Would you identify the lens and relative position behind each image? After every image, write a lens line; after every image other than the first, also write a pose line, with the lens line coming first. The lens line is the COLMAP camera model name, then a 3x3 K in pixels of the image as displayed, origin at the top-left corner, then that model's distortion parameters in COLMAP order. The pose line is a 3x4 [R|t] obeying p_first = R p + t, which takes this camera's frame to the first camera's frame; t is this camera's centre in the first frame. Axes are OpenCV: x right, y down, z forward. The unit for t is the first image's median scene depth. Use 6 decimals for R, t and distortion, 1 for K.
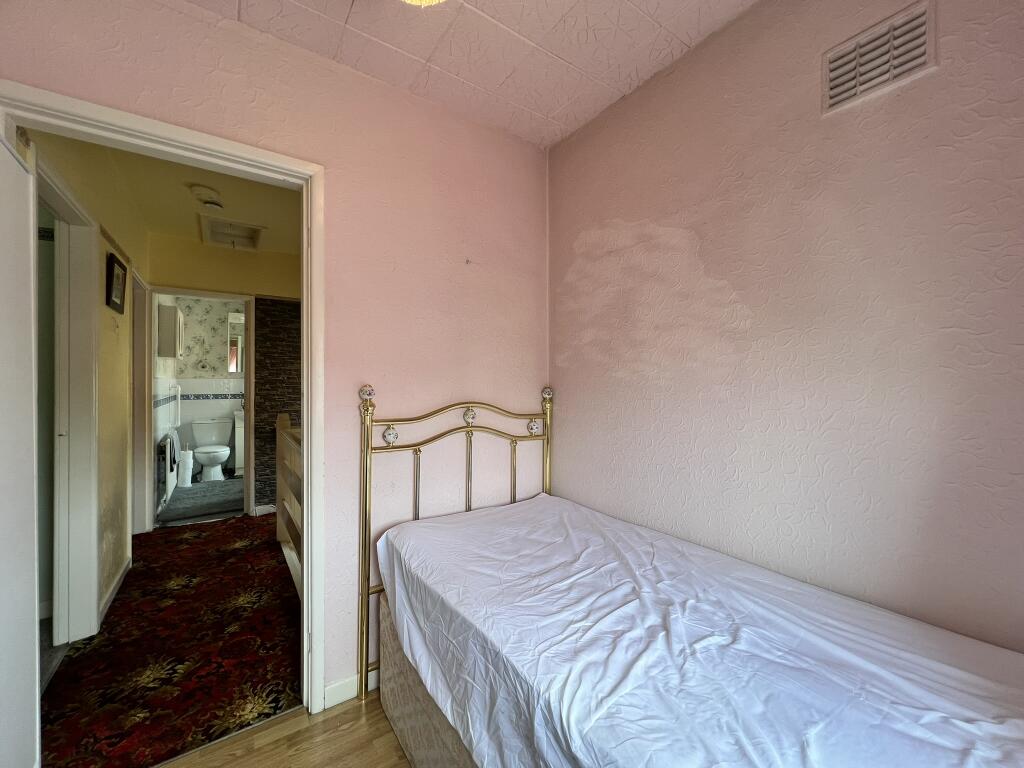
lens RADIAL K [[411.4, 0, 515.0], [0, 411.4, 383.1], [0, 0, 1]] dist [-0.001825, 0.000437]
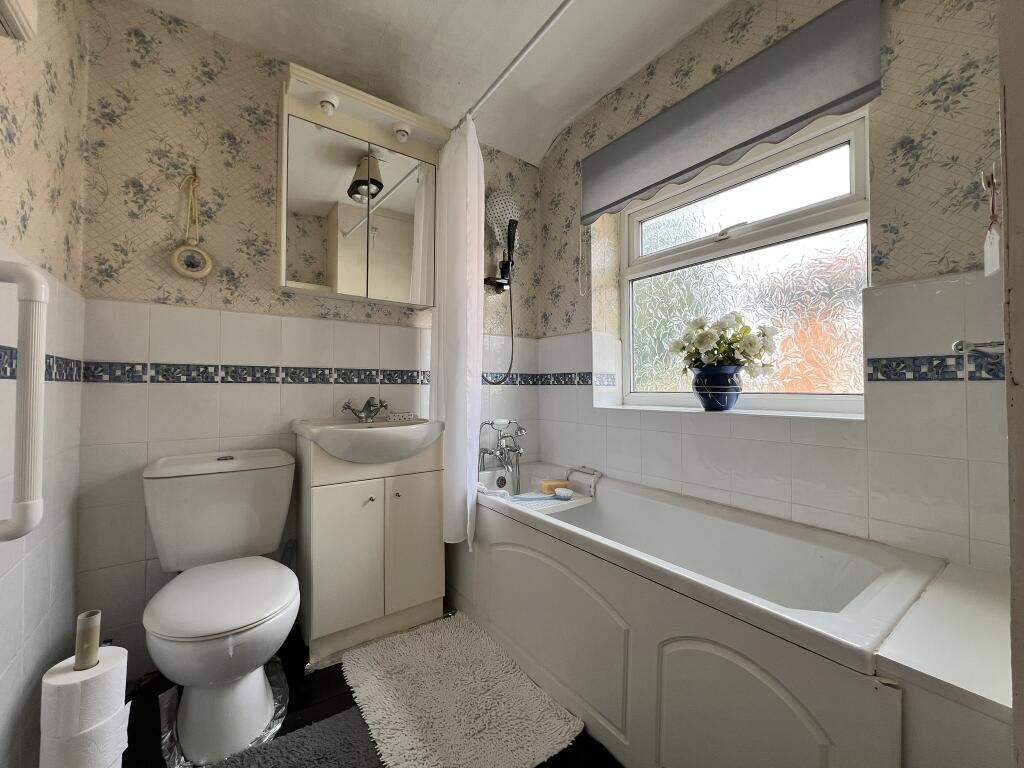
lens RADIAL K [[411.4, 0, 511.2], [0, 411.4, 382.3], [0, 0, 1]] dist [-0.001825, 0.000437]
pose [[0.999953, 0.002497, 0.009317, -0.333785], [-0.002360, 0.999889, -0.014681, 0.025987], [-0.009353, 0.014658, 0.999849, 0.441949]]
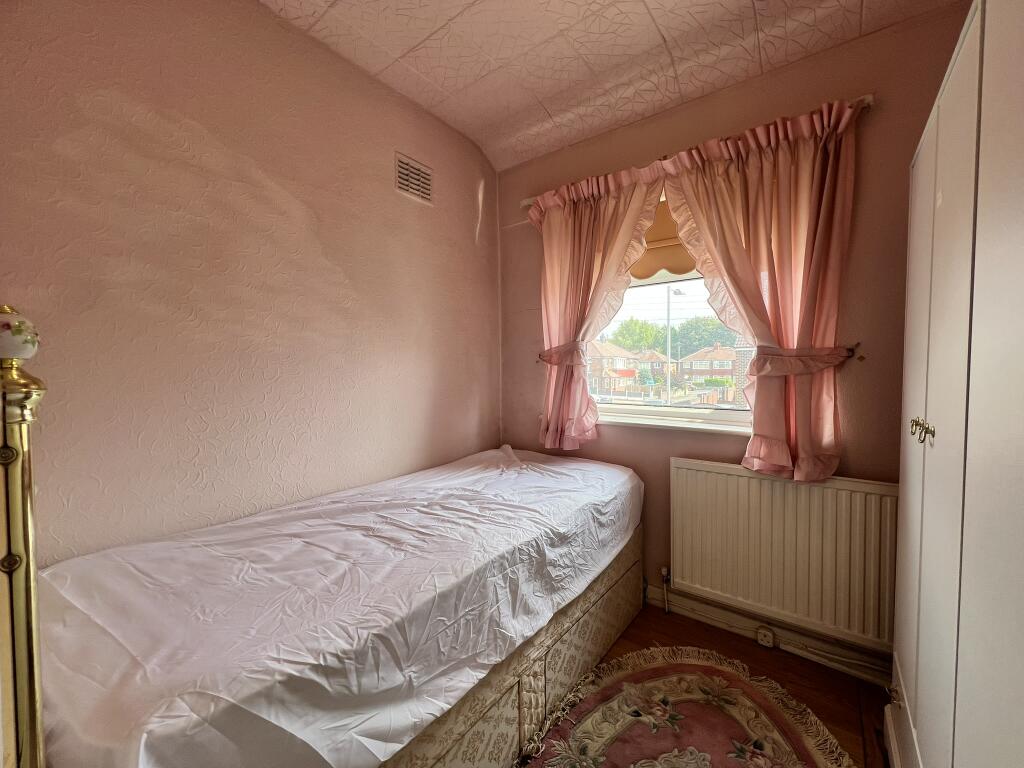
lens RADIAL K [[411.4, 0, 508.6], [0, 411.4, 379.4], [0, 0, 1]] dist [-0.001825, 0.000437]
pose [[-0.287469, -0.026125, 0.957434, -0.767722], [0.007581, 0.999535, 0.029550, 0.046612], [-0.957760, 0.015753, -0.287137, 0.835413]]
